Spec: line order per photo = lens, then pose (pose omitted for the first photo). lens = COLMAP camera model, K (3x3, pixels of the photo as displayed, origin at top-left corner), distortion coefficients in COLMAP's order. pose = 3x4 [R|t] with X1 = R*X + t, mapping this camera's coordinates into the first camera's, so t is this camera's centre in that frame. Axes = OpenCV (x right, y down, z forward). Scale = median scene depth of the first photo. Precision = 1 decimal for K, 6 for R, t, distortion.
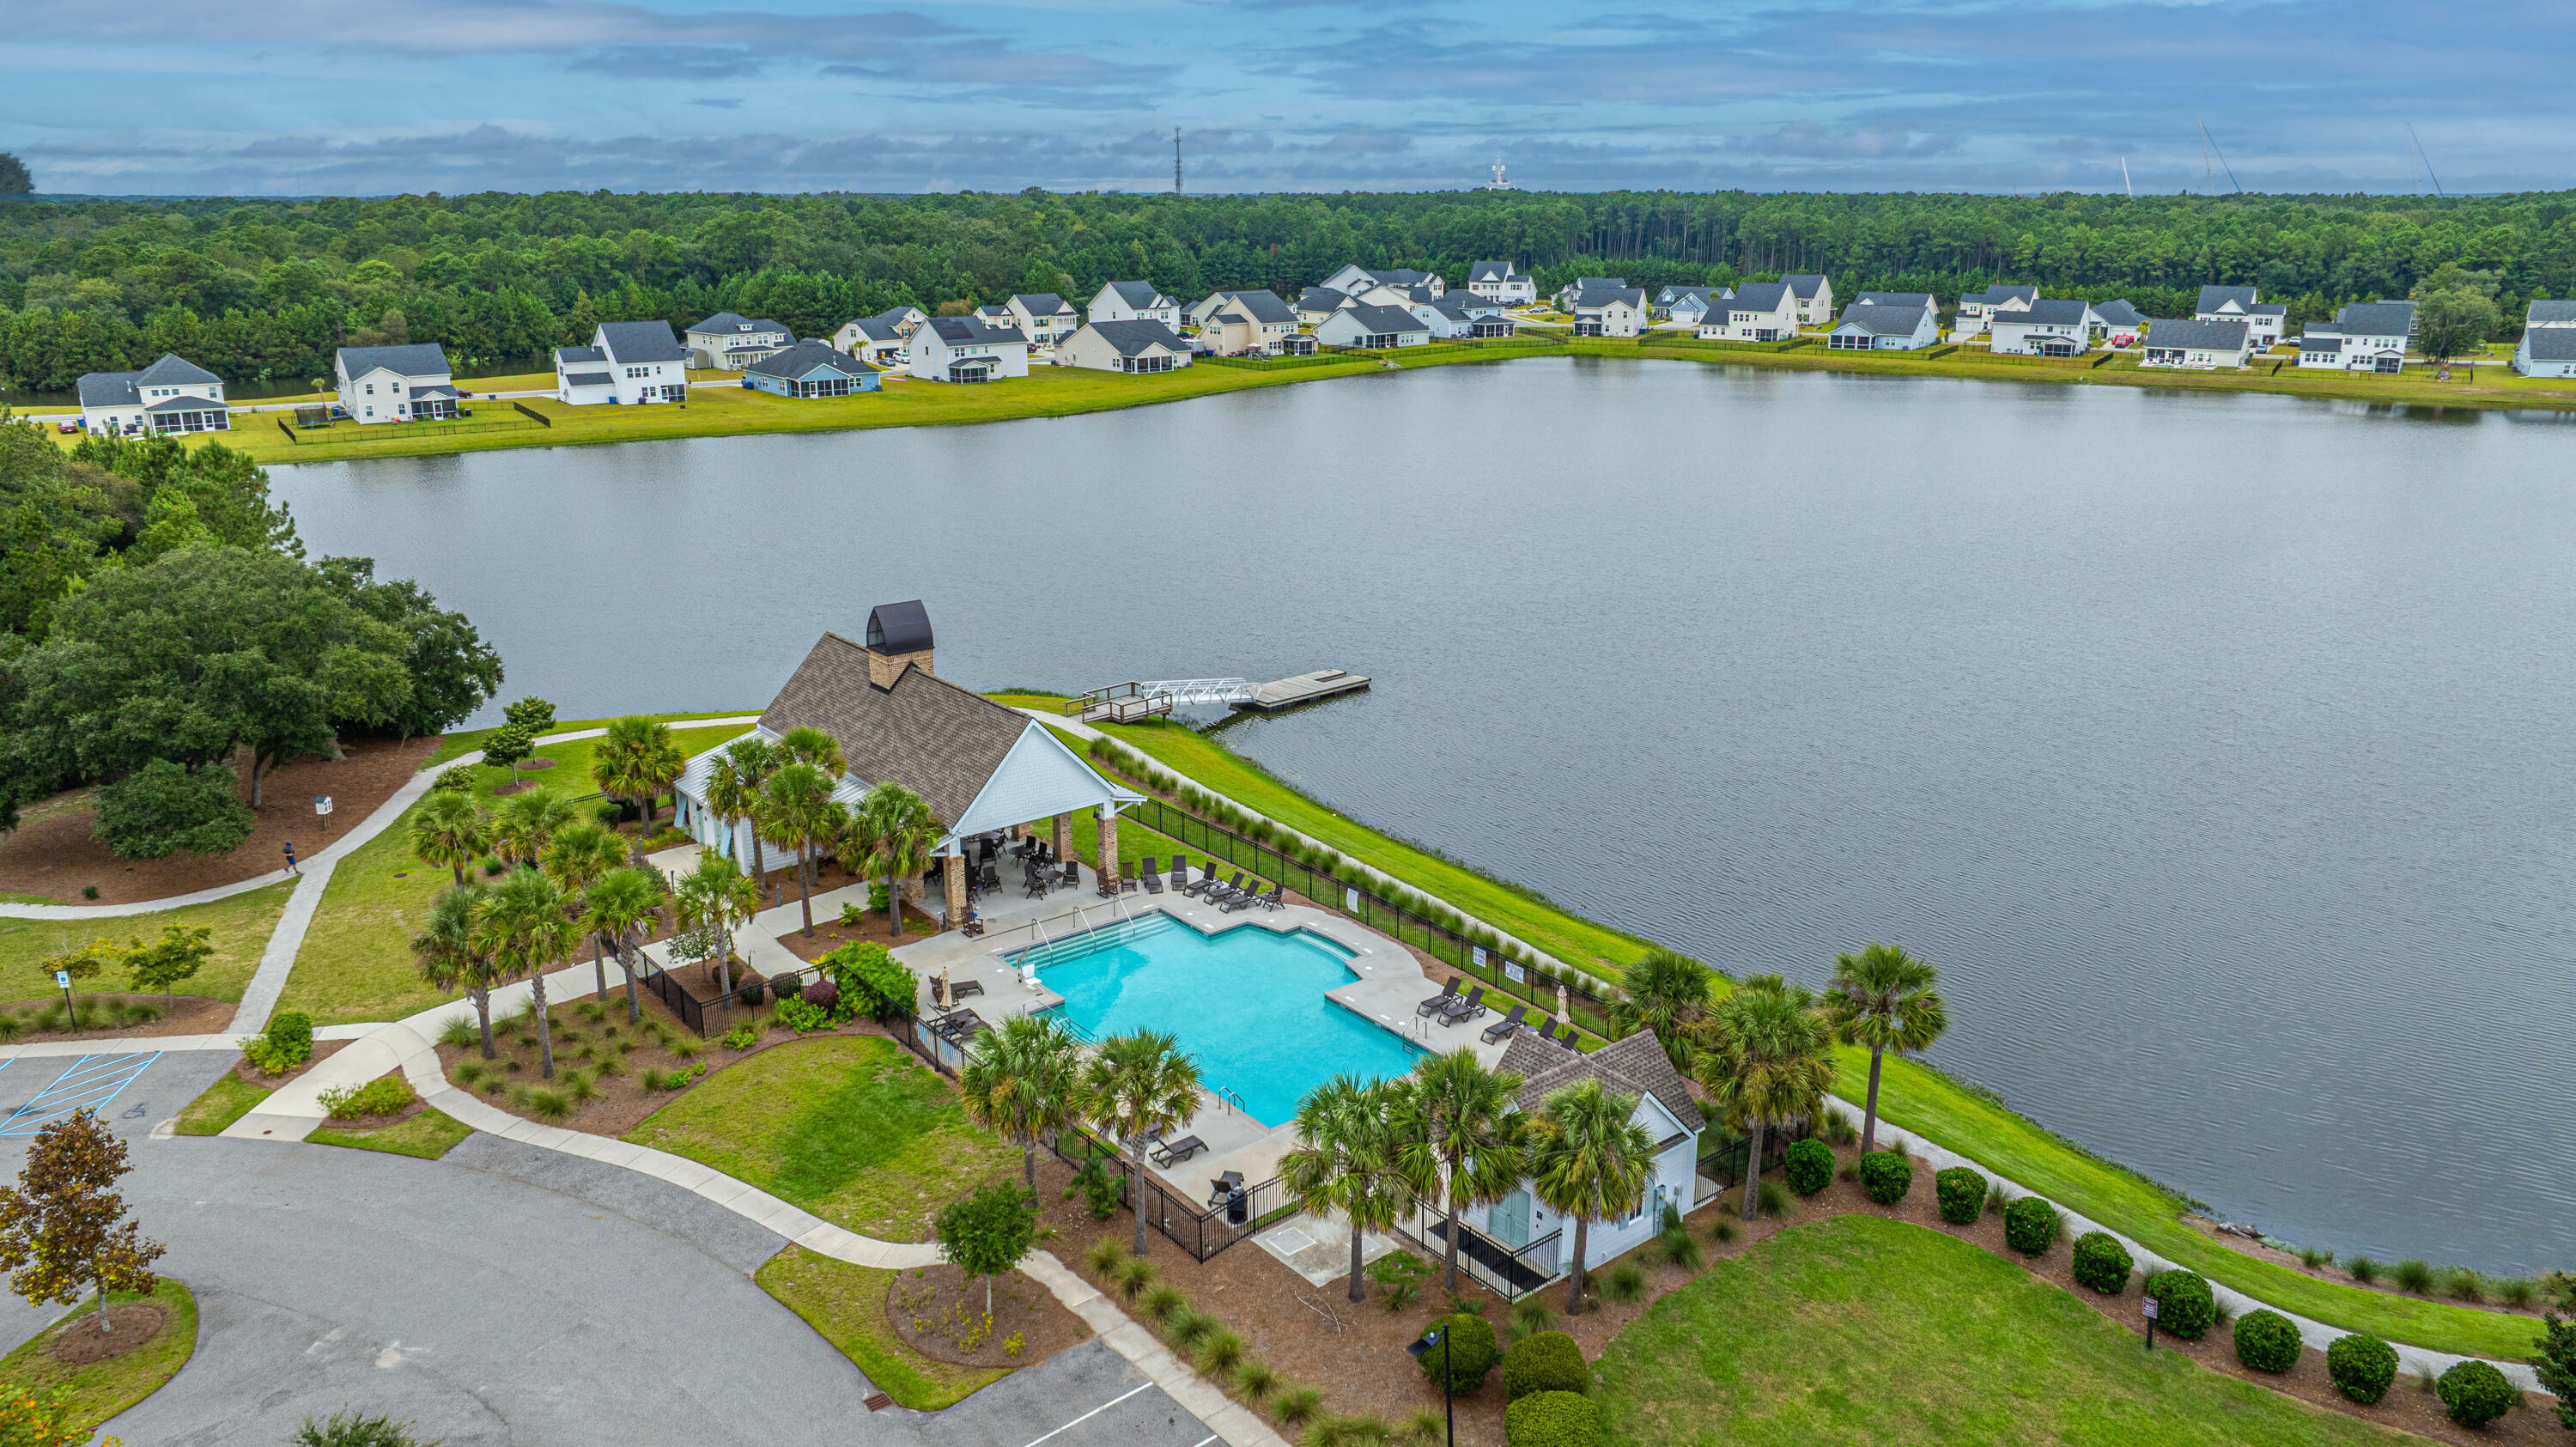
lens RADIAL K [[1813.8, 0, 1292.1], [0, 1813.8, 720.3], [0, 0, 1]] dist [-0.028911, 0.023651]
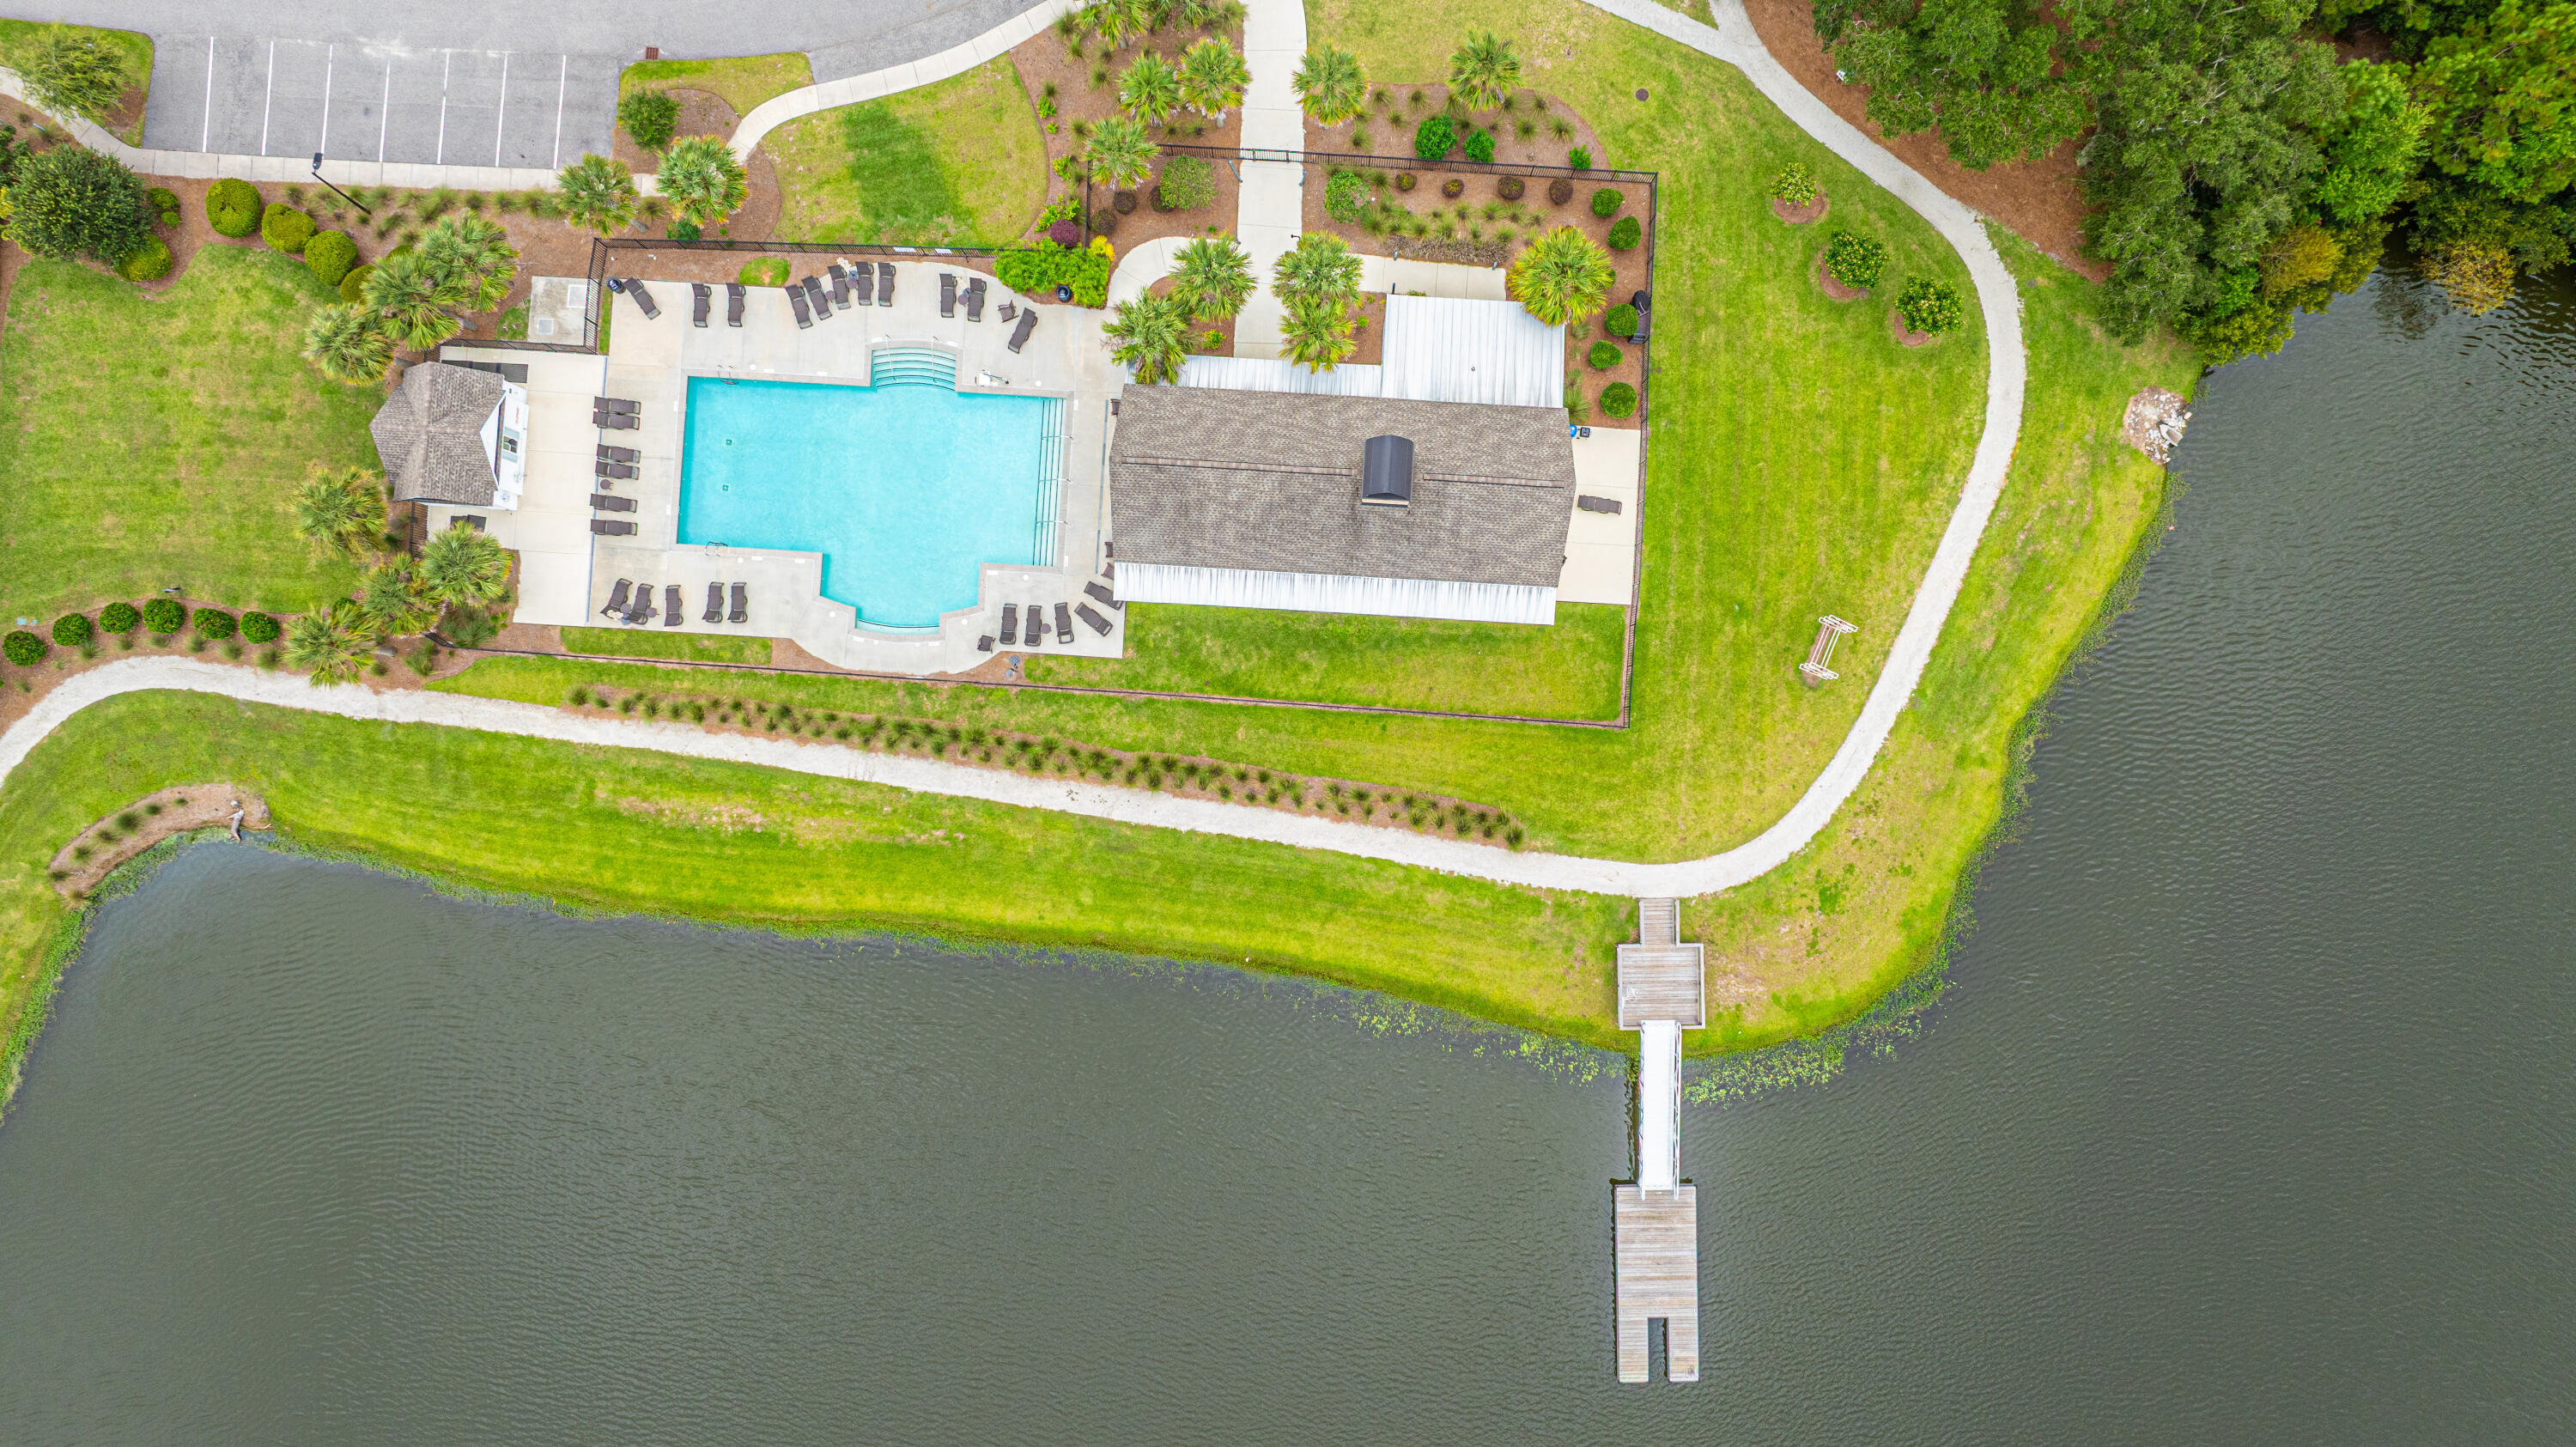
lens RADIAL K [[1813.8, 0, 1301.8], [0, 1813.8, 716.2], [0, 0, 1]] dist [-0.028911, 0.023651]
pose [[-0.669480, 0.742730, -0.012200, -0.085841], [-0.204975, -0.168924, 0.964080, -0.930144], [0.713990, 0.647933, 0.265332, 0.812577]]
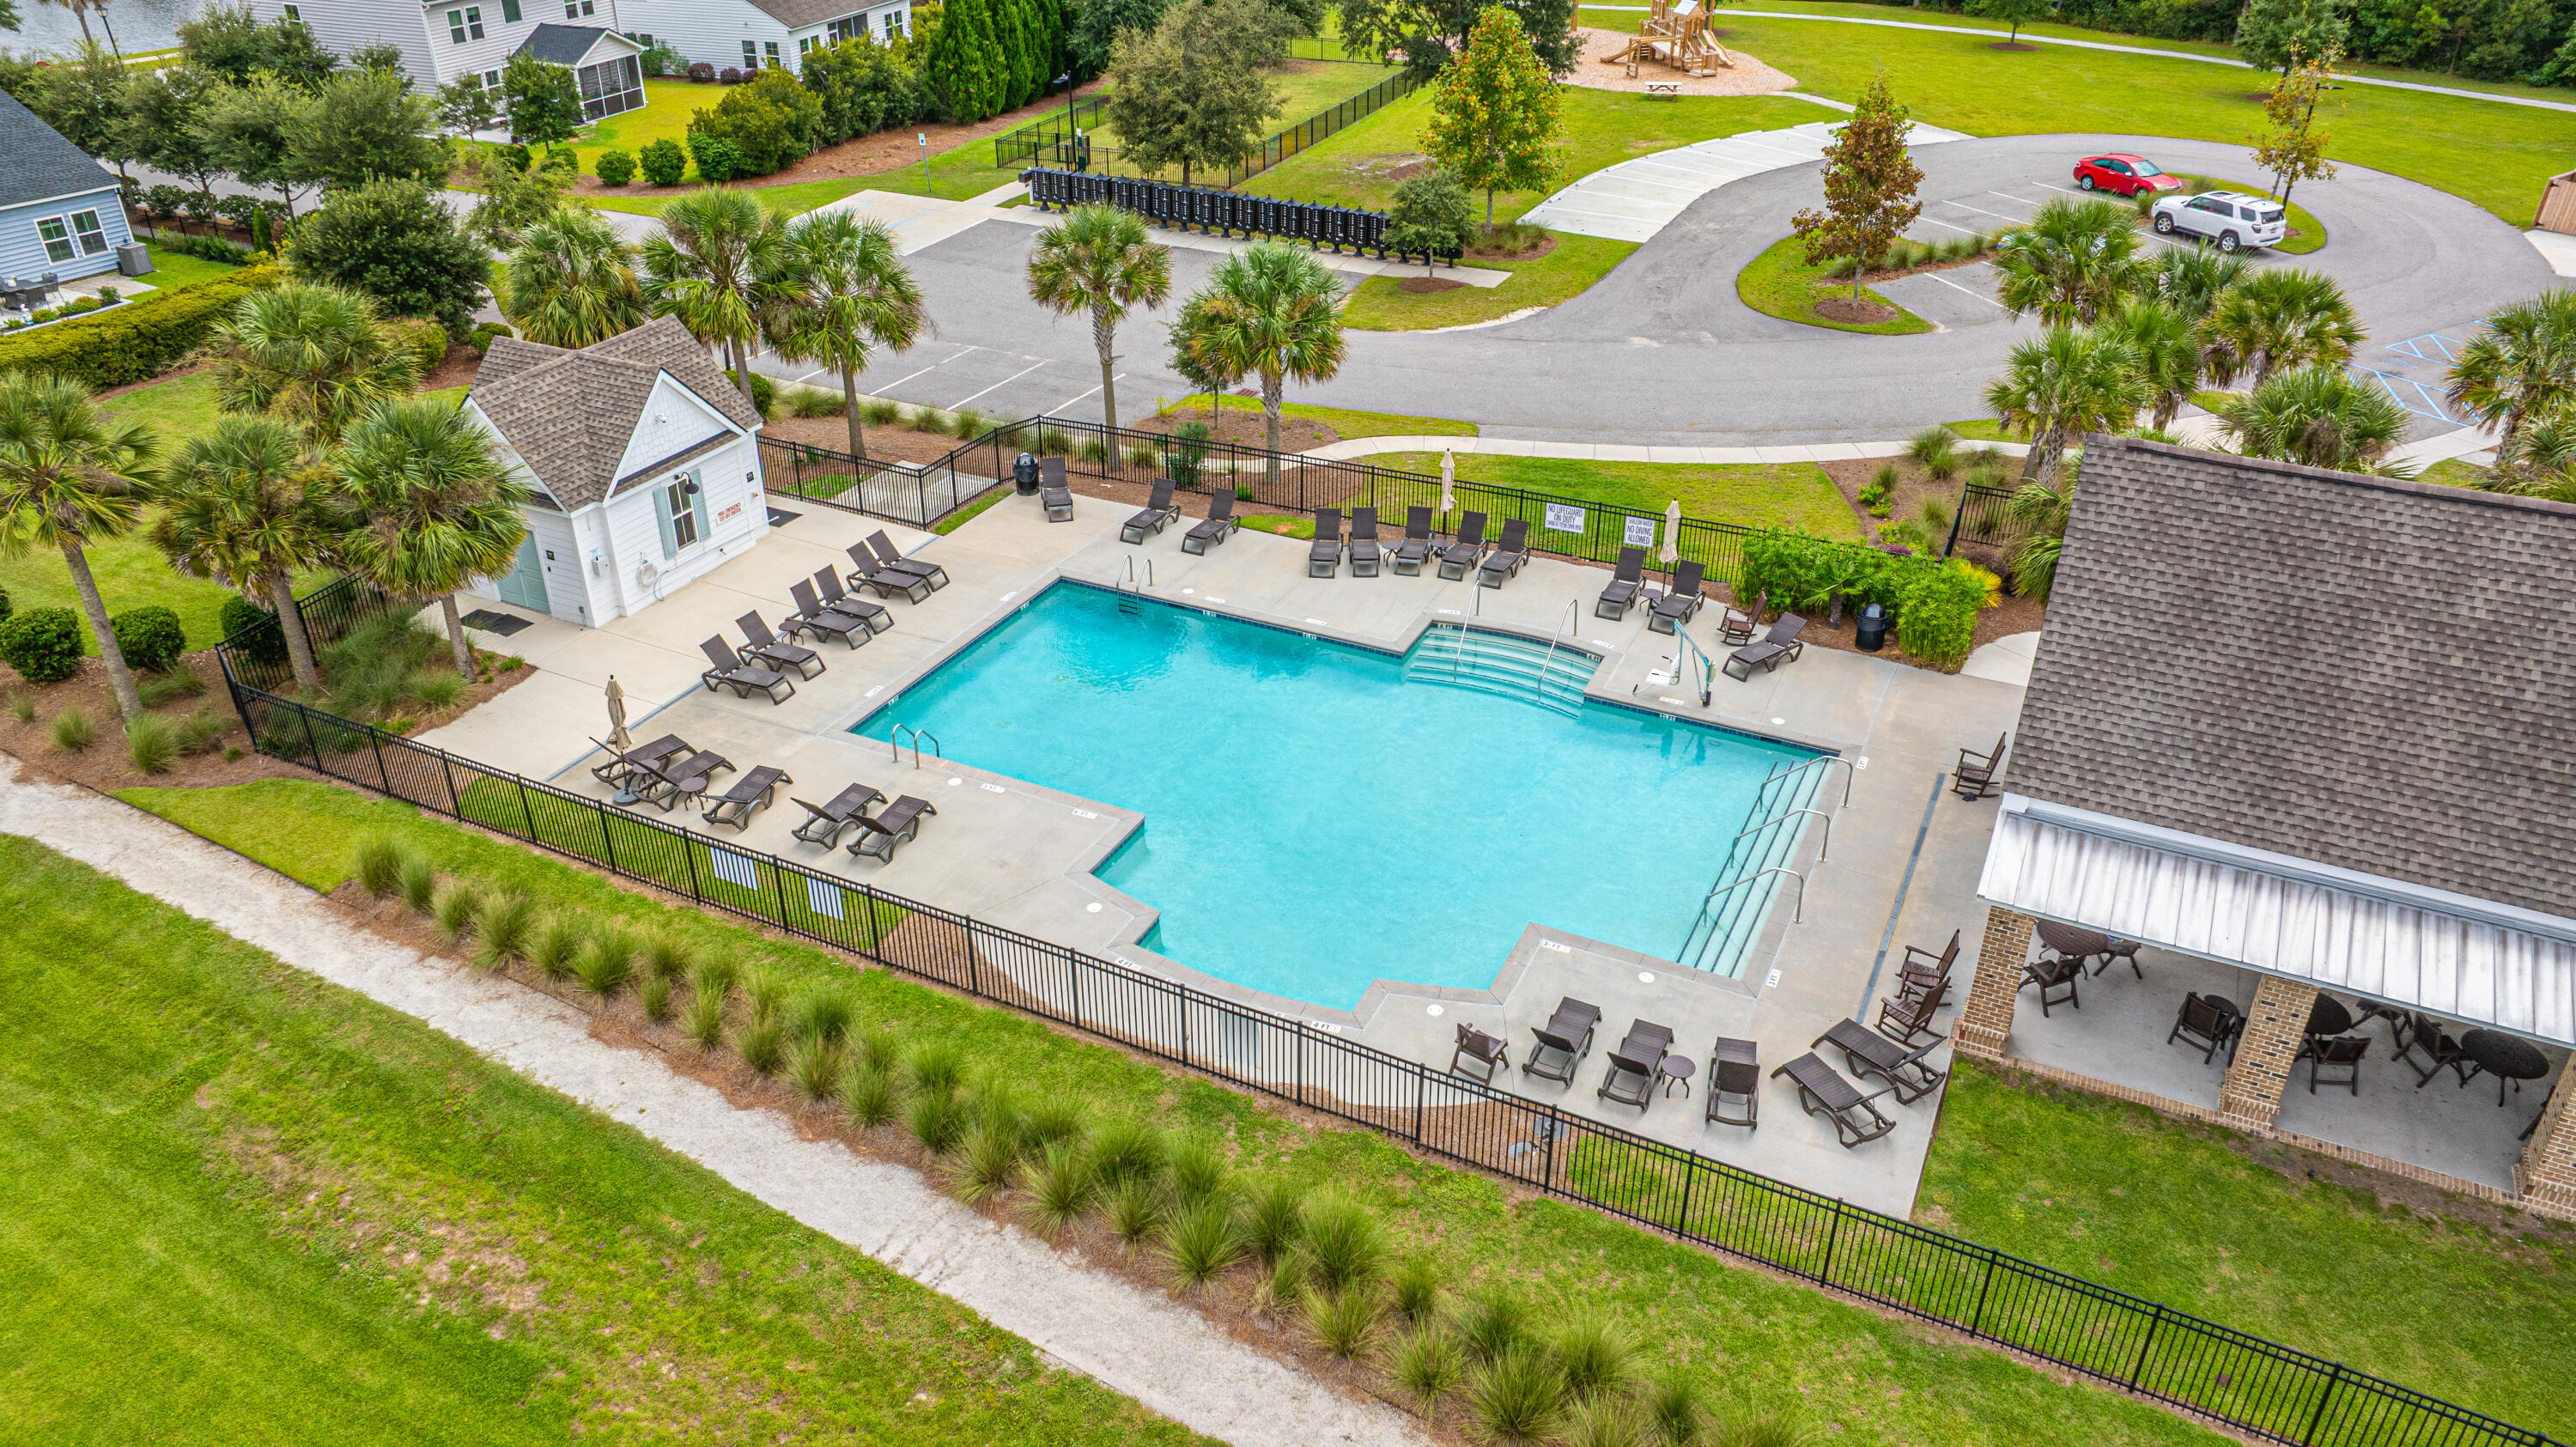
lens RADIAL K [[1811.2, 0, 1303.3], [0, 1811.2, 720.5], [0, 0, 1]] dist [-0.016650, -0.004423]
pose [[-0.901741, 0.212965, -0.376177, 0.128434], [-0.124572, 0.705283, 0.697895, -0.172229], [0.413938, 0.676182, -0.609453, 1.073621]]
